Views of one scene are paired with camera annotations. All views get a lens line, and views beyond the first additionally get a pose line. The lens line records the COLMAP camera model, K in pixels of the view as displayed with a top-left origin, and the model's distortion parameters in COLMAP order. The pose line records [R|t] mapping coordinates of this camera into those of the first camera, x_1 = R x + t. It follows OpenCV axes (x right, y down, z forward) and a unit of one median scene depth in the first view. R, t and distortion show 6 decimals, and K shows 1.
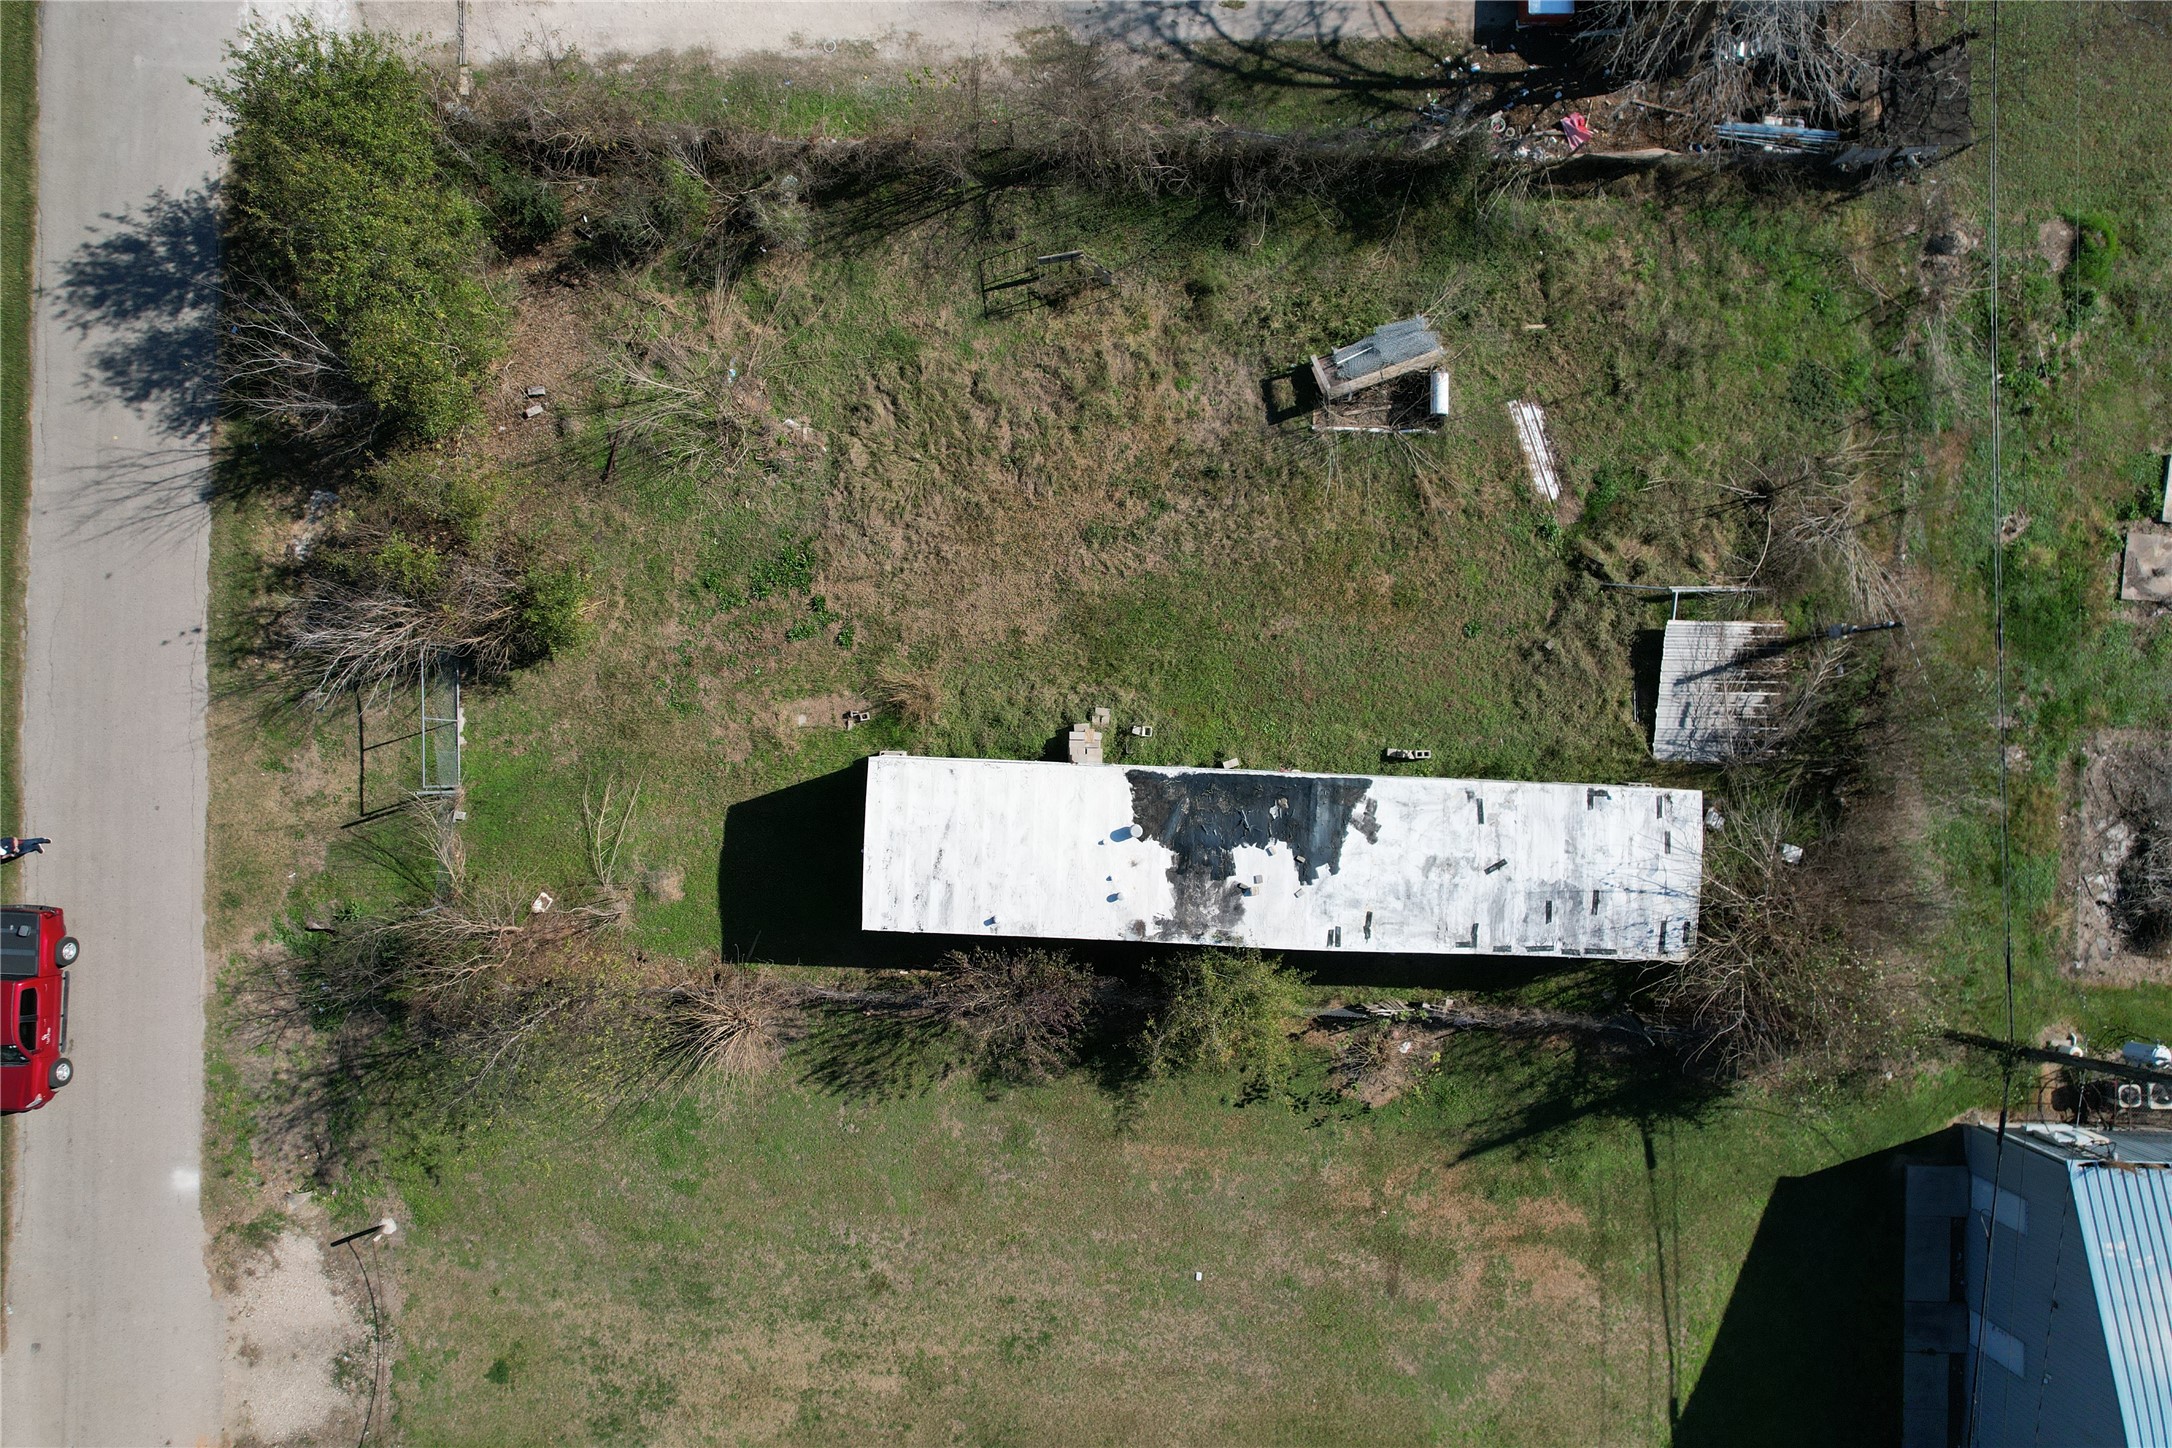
lens RADIAL K [[1387.0, 0, 1084.1], [0, 1387.0, 744.4], [0, 0, 1]] dist [-0.076189, 0.068945]
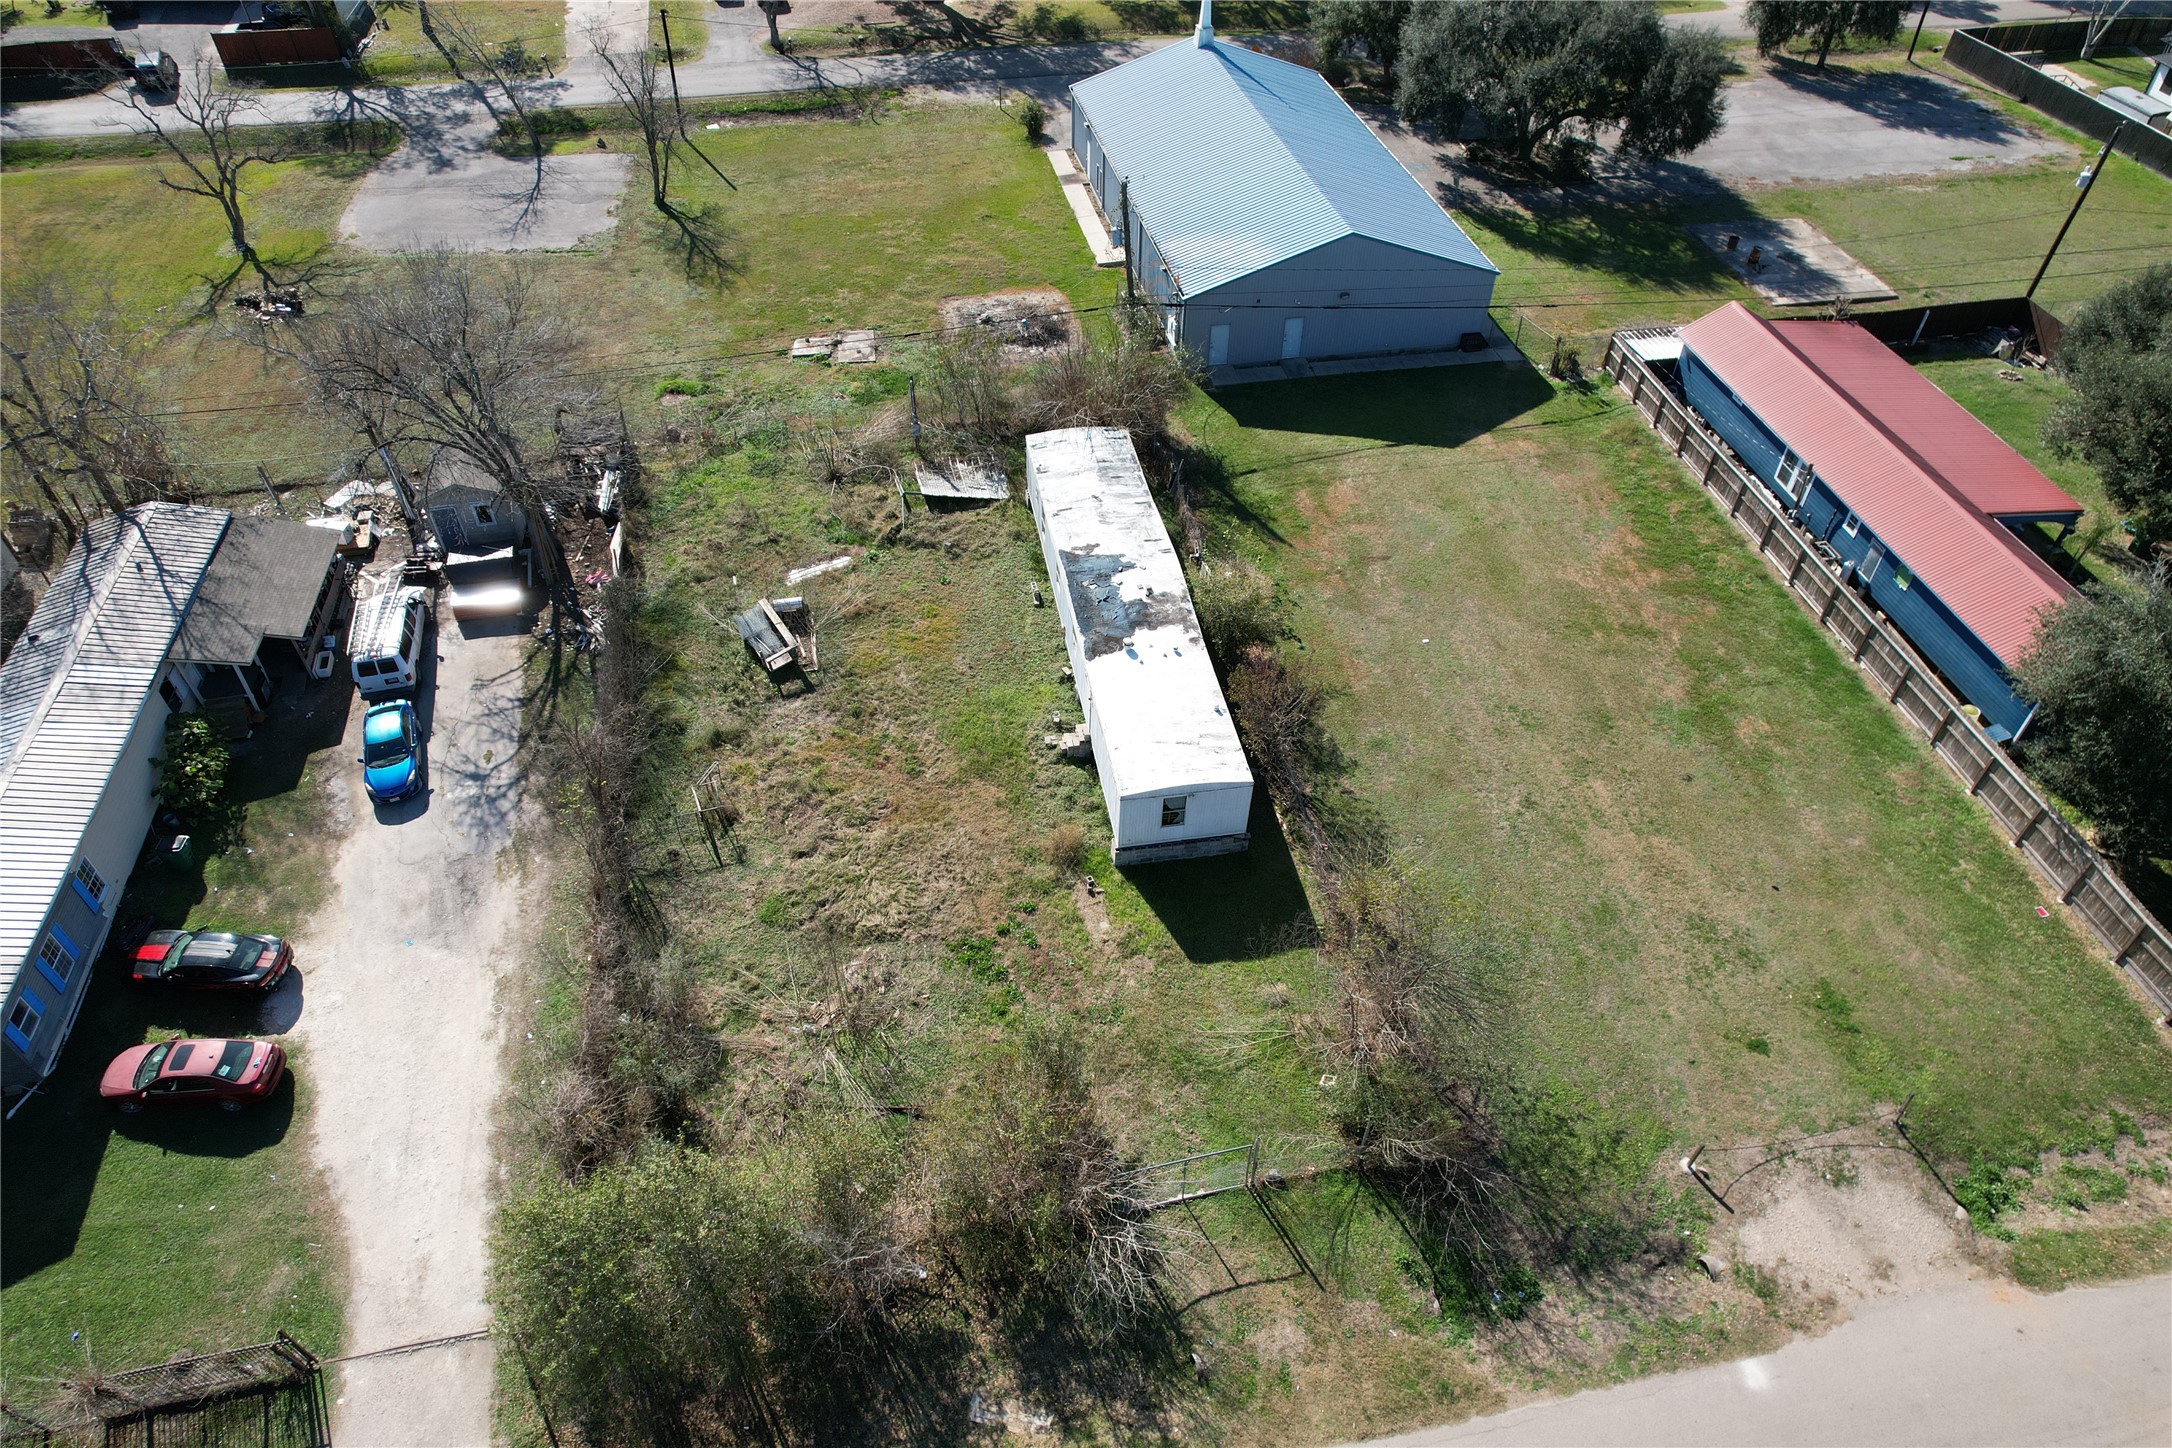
lens RADIAL K [[1387.0, 0, 1084.1], [0, 1387.0, 744.4], [0, 0, 1]] dist [-0.076189, 0.068945]
pose [[-0.210099, -0.694859, 0.687771, -0.899331], [0.977667, -0.145711, 0.151443, -0.188812], [-0.005016, 0.704229, 0.709955, 0.069261]]
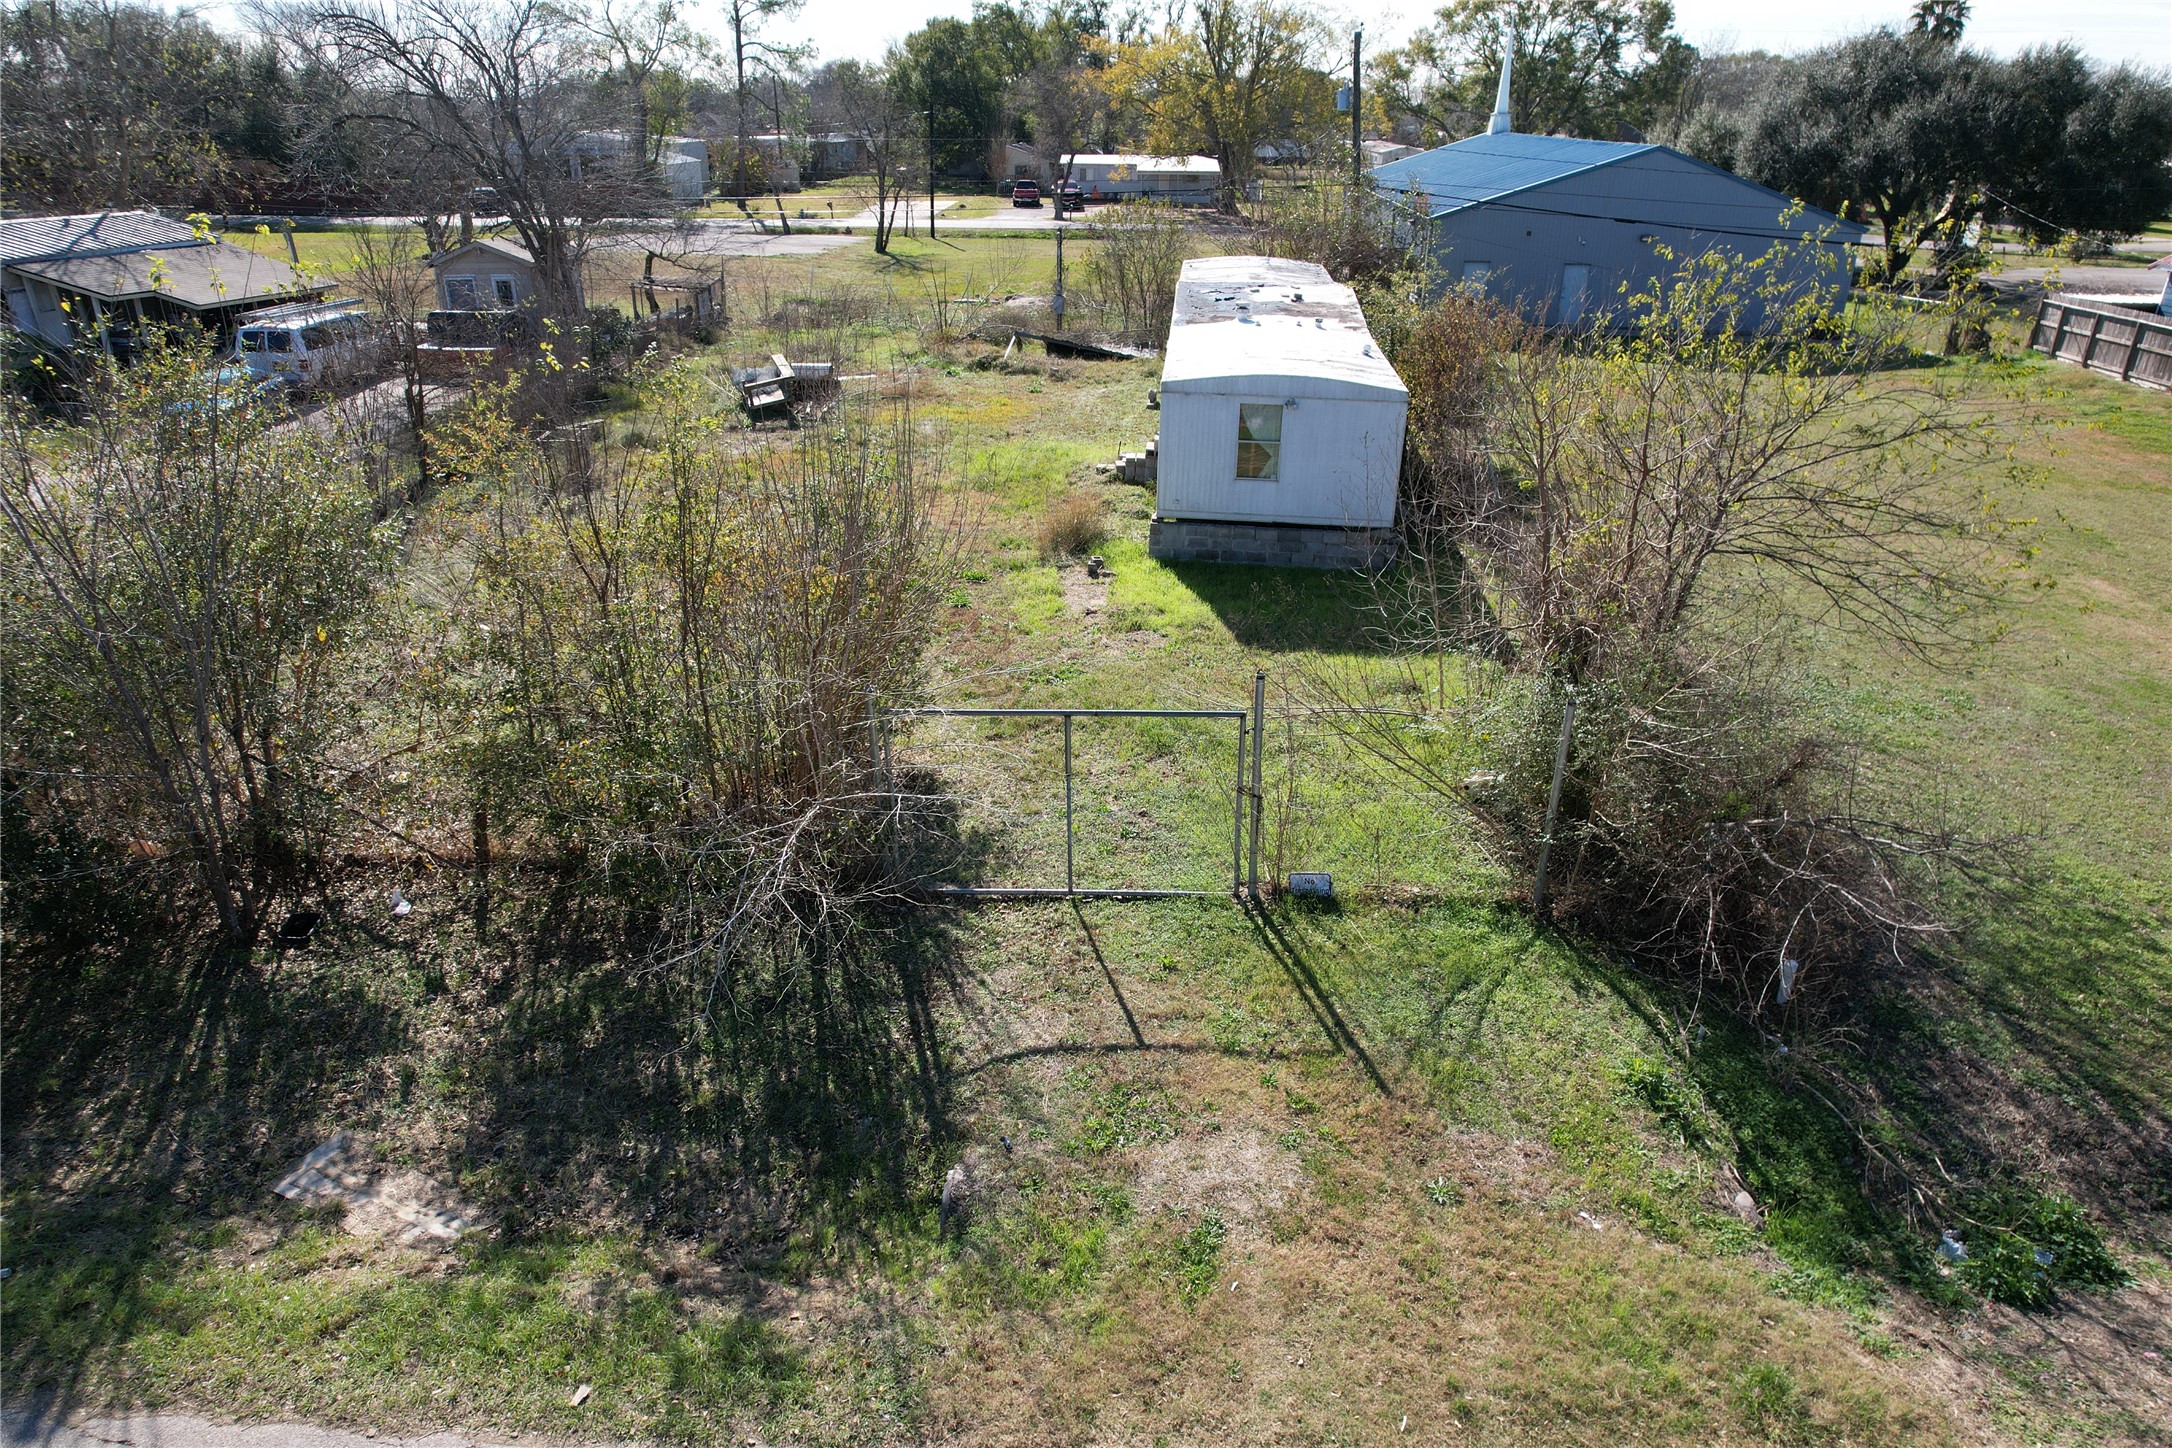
lens RADIAL K [[1387.0, 0, 1084.1], [0, 1387.0, 744.4], [0, 0, 1]] dist [-0.076189, 0.068945]
pose [[0.044525, -0.426405, 0.903436, -0.800483], [0.998992, 0.024128, -0.037846, 0.001285], [-0.005661, 0.904211, 0.427049, 0.796429]]
